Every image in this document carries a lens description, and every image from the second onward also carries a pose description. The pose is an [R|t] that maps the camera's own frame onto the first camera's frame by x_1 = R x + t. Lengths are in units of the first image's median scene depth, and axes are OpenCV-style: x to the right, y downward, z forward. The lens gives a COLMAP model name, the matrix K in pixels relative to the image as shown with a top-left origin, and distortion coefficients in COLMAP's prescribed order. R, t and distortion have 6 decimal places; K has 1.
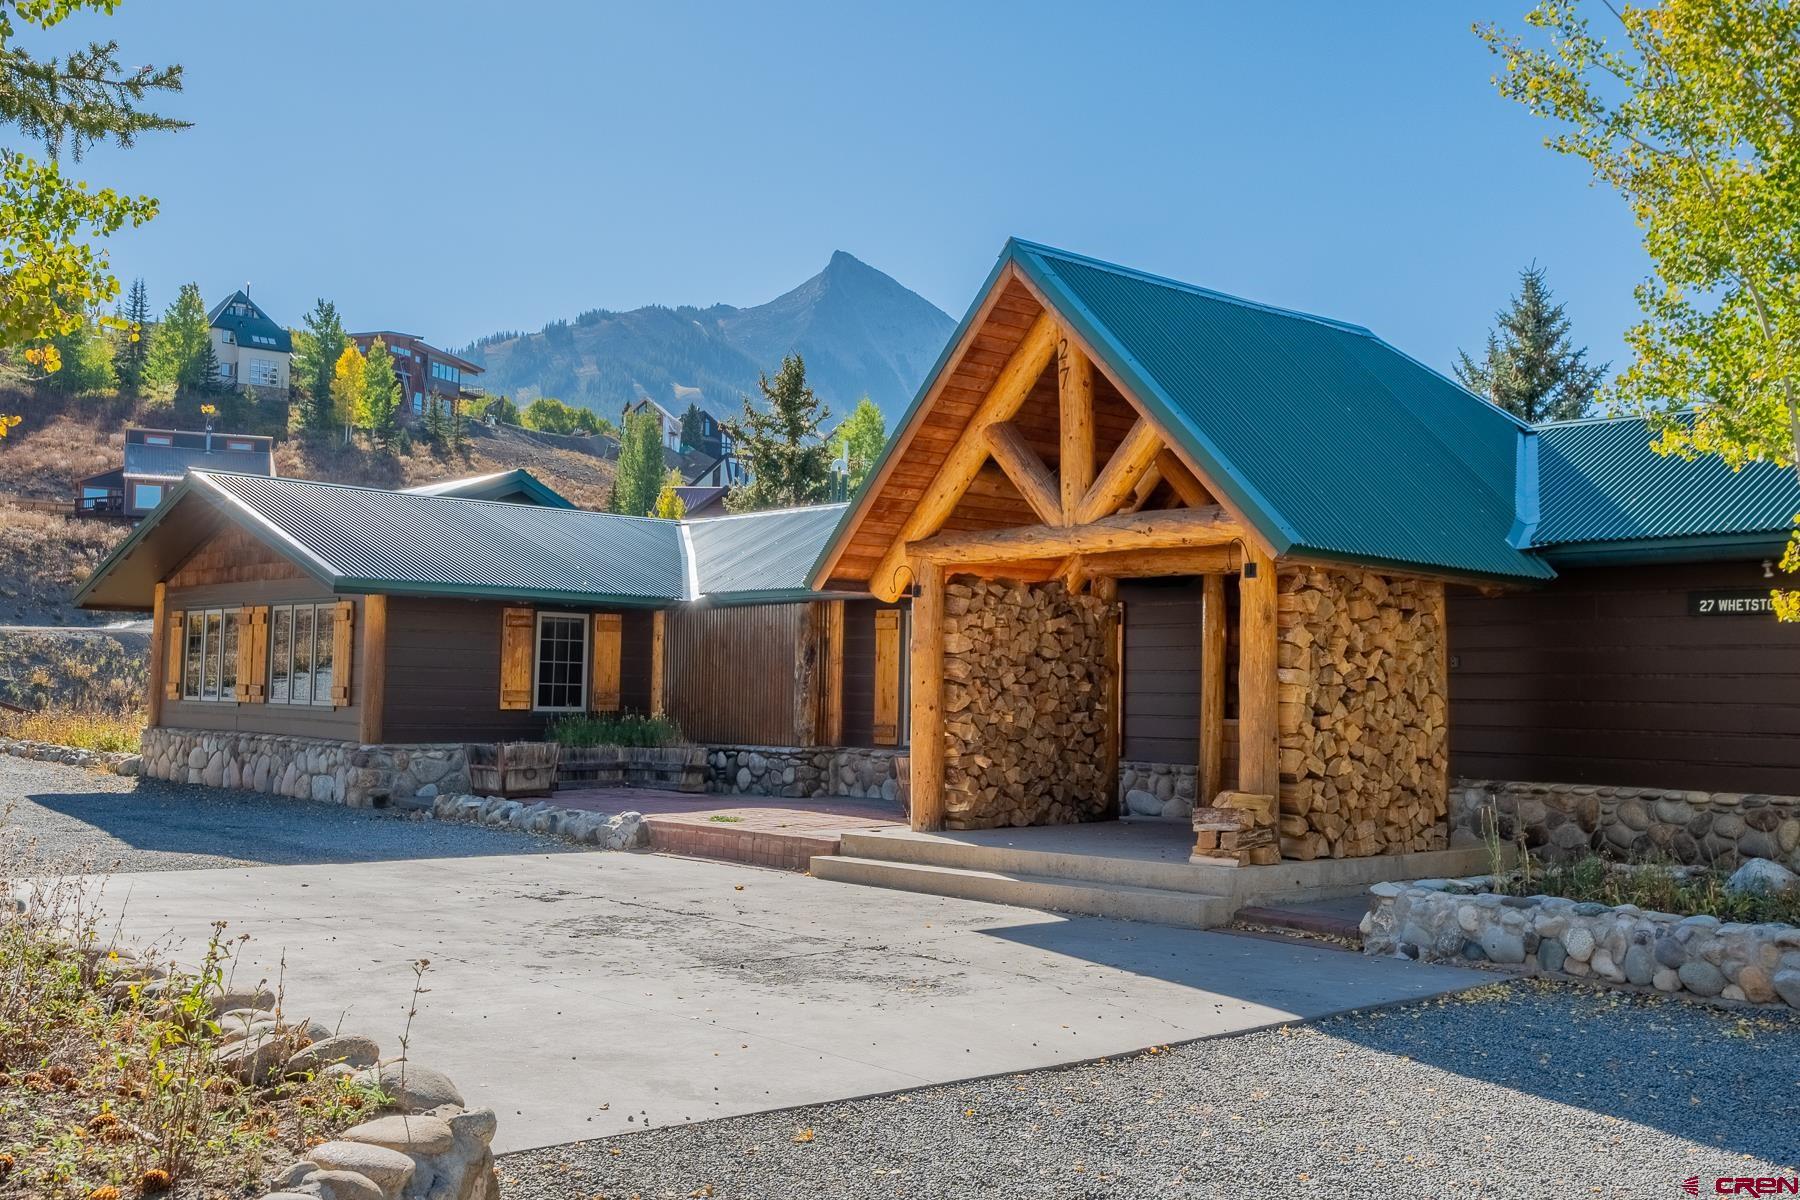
lens RADIAL K [[1694.3, 0, 906.2], [0, 1694.3, 595.1], [0, 0, 1]] dist [0.020633, 0.000000]
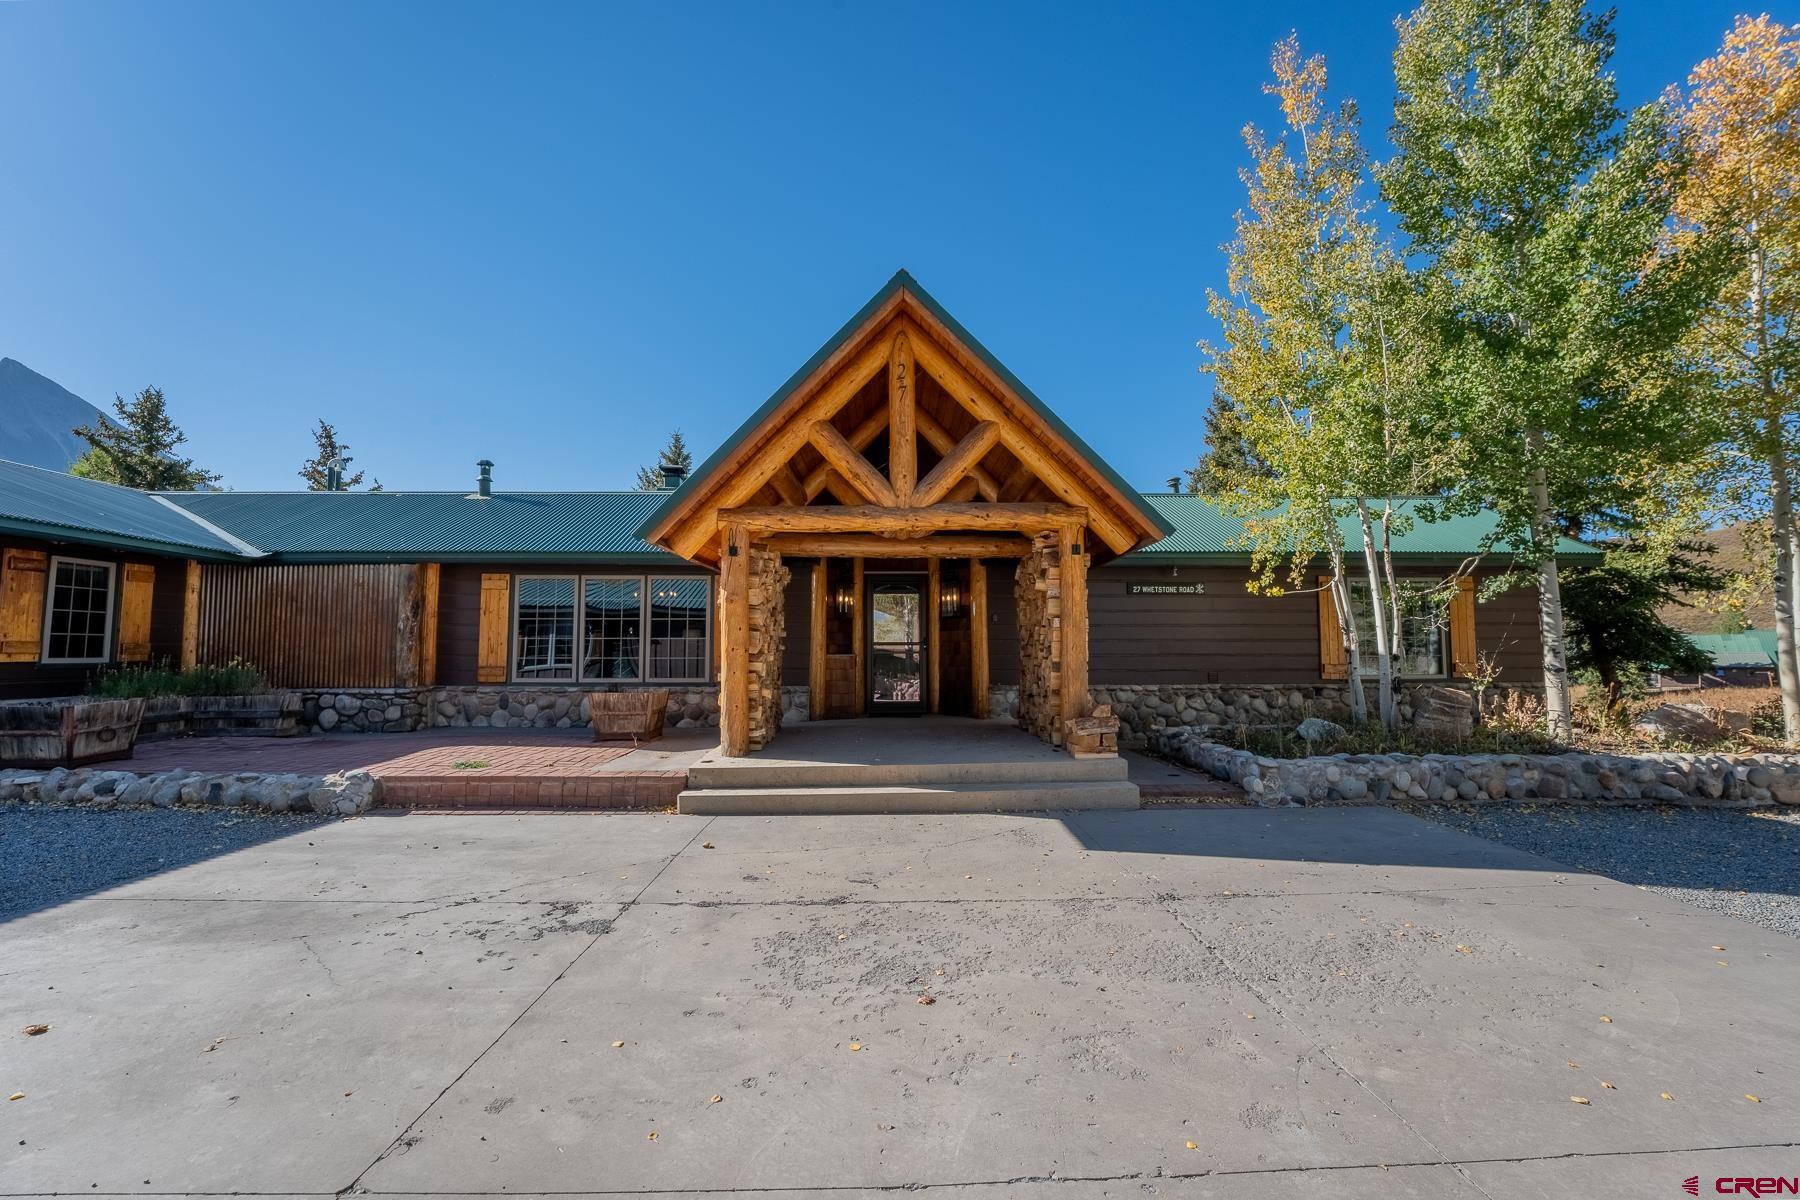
lens RADIAL K [[727.8, 0, 890.4], [0, 727.8, 598.3], [0, 0, 1]] dist [-0.026199, 0.001430]
pose [[0.655216, 0.034576, 0.754650, -0.219651], [-0.033584, 0.999298, -0.016625, 0.025523], [-0.754695, -0.014451, 0.655917, 0.429392]]
